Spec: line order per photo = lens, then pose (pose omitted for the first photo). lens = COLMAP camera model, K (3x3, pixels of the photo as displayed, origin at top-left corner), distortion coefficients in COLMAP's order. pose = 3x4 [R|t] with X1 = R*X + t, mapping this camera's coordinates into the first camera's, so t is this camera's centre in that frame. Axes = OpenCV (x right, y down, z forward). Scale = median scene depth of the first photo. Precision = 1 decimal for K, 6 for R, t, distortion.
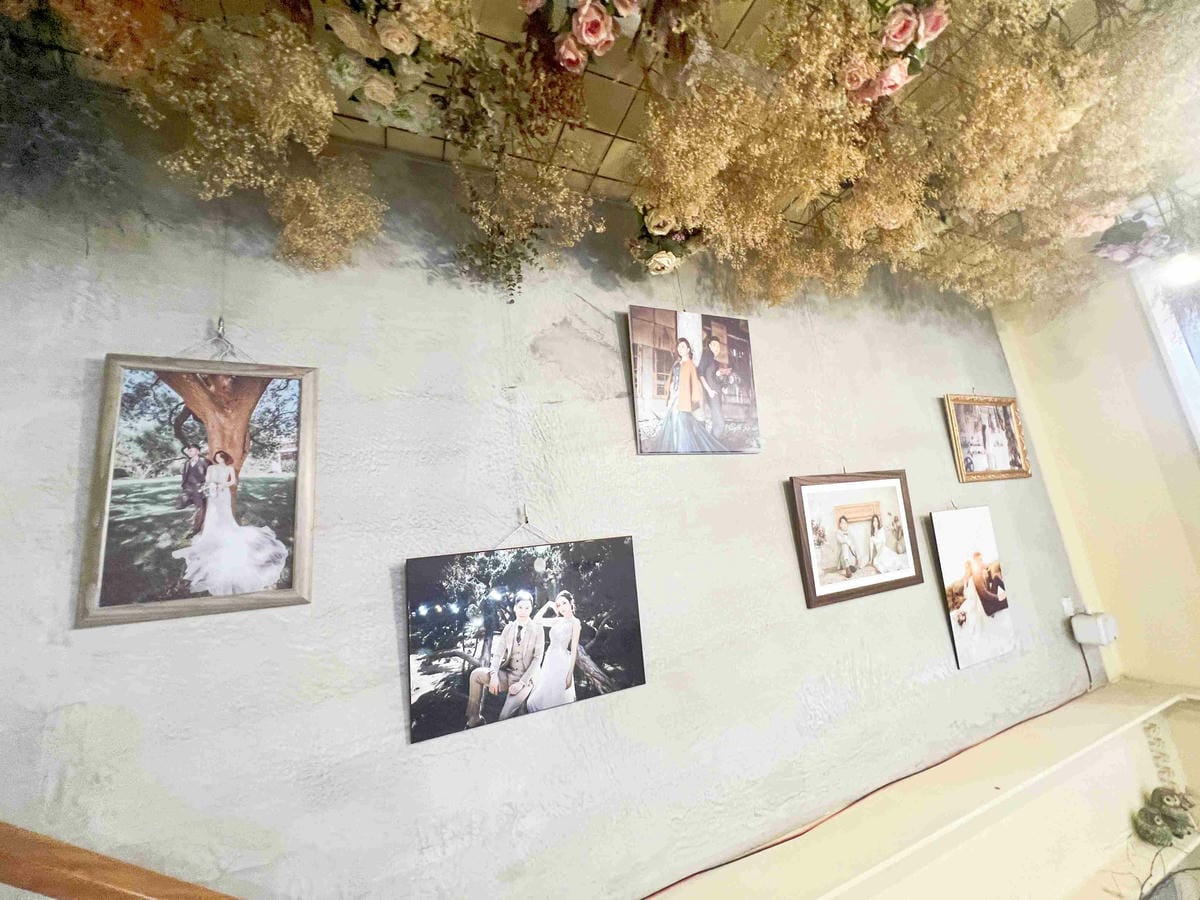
lens RADIAL K [[480.2, 0, 601.9], [0, 480.2, 444.1], [0, 0, 1]] dist [-0.000358, -0.000640]
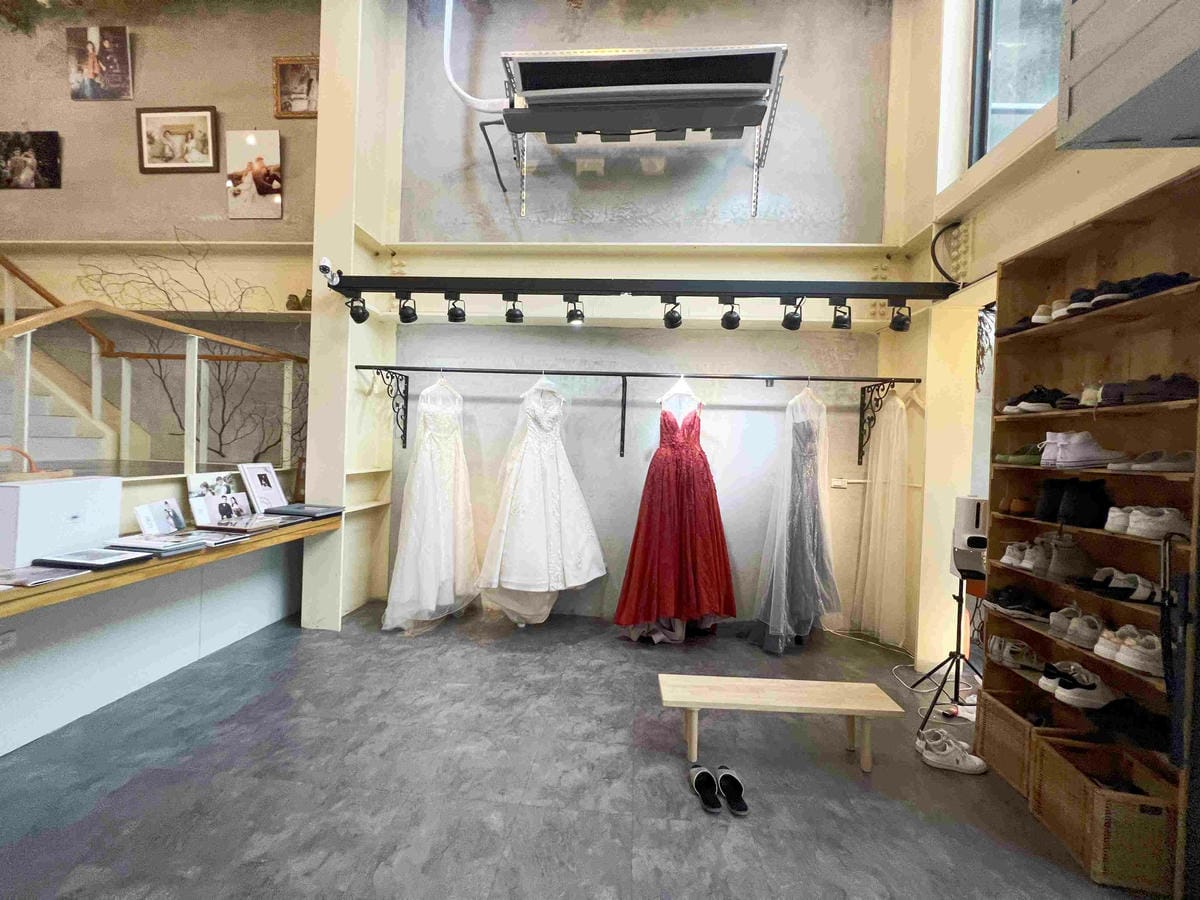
lens RADIAL K [[480.2, 0, 601.7], [0, 480.2, 447.0], [0, 0, 1]] dist [-0.000358, -0.000640]
pose [[0.868745, 0.146849, -0.472989, 3.395975], [-0.031801, 0.969600, 0.242621, 0.937305], [0.494238, -0.195734, 0.847005, -0.042838]]
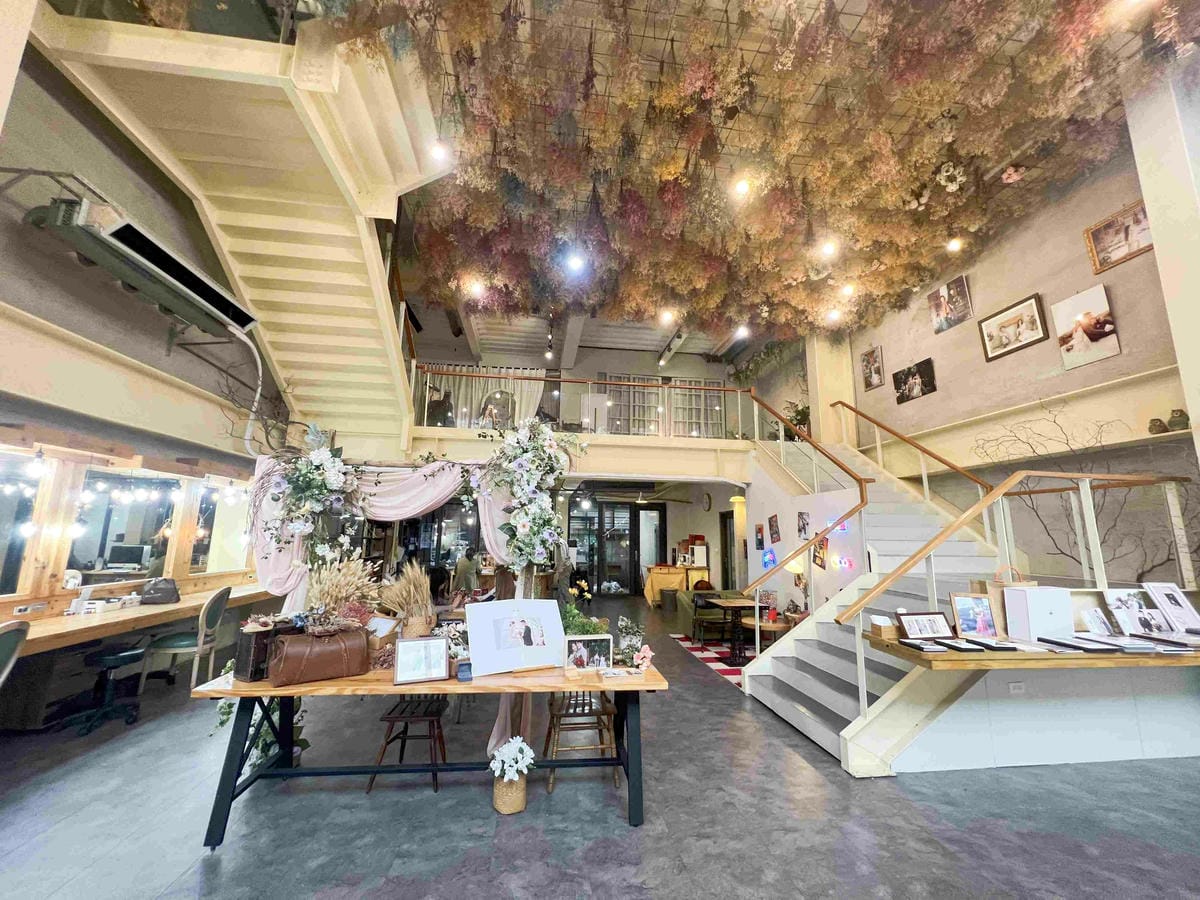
lens RADIAL K [[480.2, 0, 601.8], [0, 480.2, 449.1], [0, 0, 1]] dist [-0.000358, -0.000640]
pose [[-0.279932, -0.064732, -0.957835, 3.920355], [0.215120, 0.968123, -0.128297, 0.727382], [0.935607, -0.241964, -0.257084, -0.614656]]
